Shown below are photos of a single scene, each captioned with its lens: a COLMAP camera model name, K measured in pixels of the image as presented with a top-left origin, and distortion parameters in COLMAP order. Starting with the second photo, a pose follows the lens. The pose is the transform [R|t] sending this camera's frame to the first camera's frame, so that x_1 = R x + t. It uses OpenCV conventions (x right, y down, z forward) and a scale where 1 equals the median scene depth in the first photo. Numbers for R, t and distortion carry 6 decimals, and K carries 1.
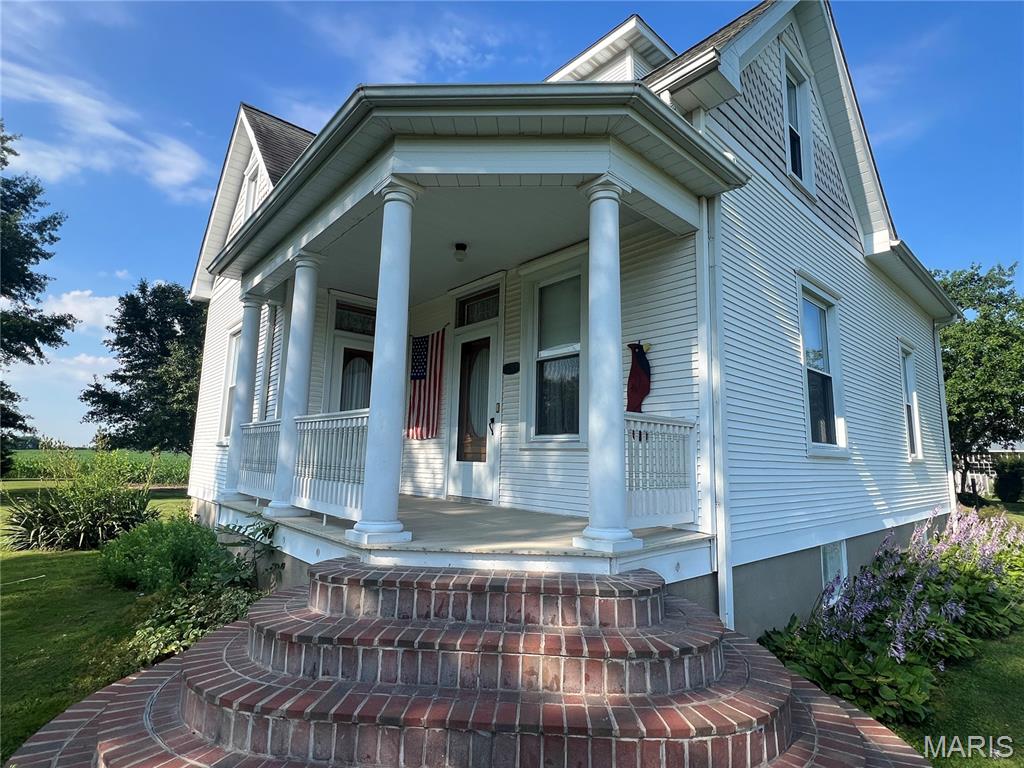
lens RADIAL K [[515.1, 0, 510.0], [0, 515.1, 379.8], [0, 0, 1]] dist [0.002161, 0.000888]
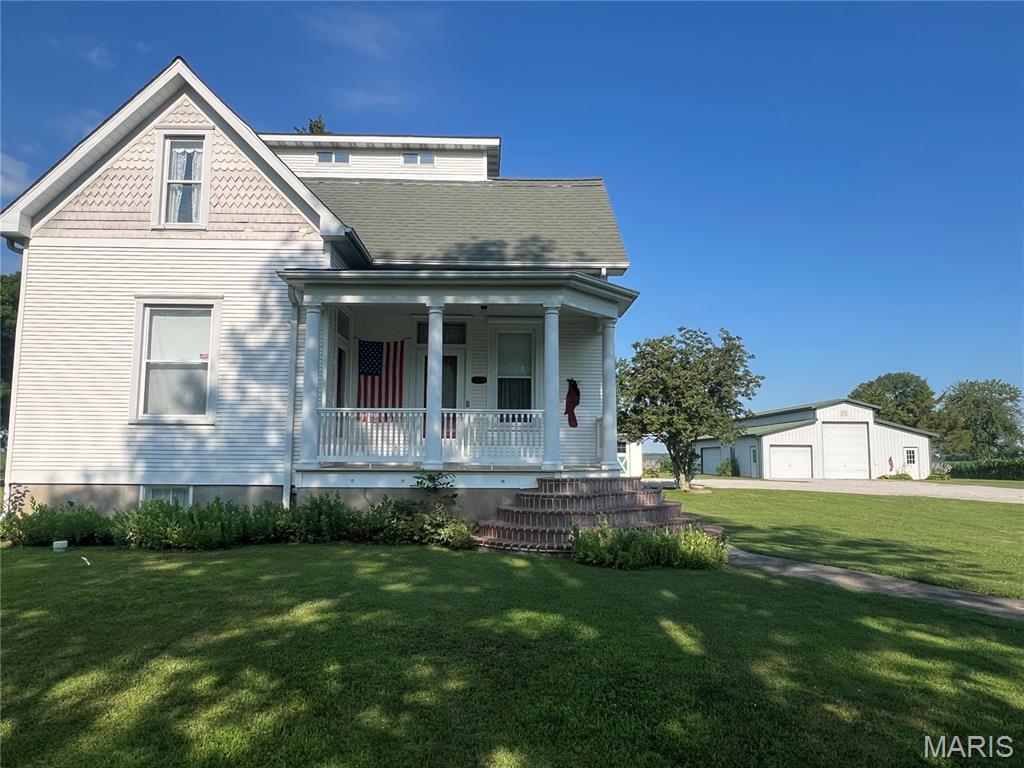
lens RADIAL K [[684.1, 0, 503.8], [0, 684.1, 393.0], [0, 0, 1]] dist [-0.004459, -0.004505]
pose [[0.648793, 0.053064, 0.759112, -1.558163], [-0.104631, 0.994312, 0.019920, -0.032496], [-0.753737, -0.092350, 0.650655, -0.446827]]
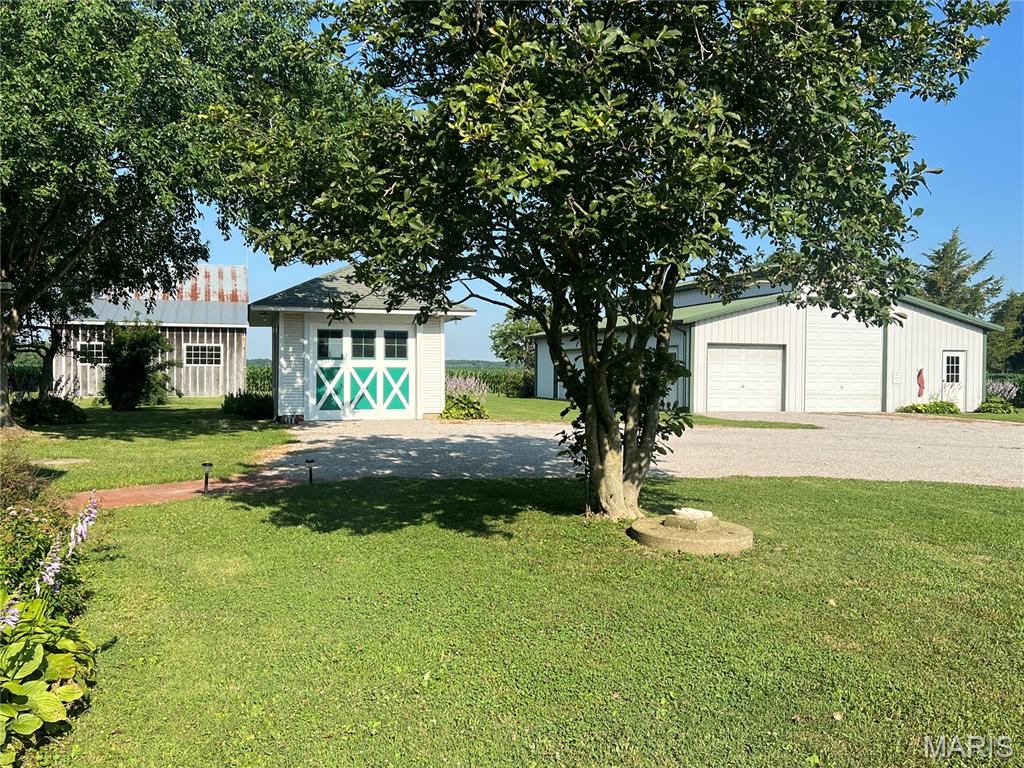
lens RADIAL K [[893.8, 0, 512.2], [0, 893.8, 381.5], [0, 0, 1]] dist [0.038508, -0.001109]
pose [[0.422233, -0.032274, 0.905913, 1.153872], [-0.134998, 0.985983, 0.098048, 0.232527], [-0.896379, -0.163695, 0.411957, 1.027105]]
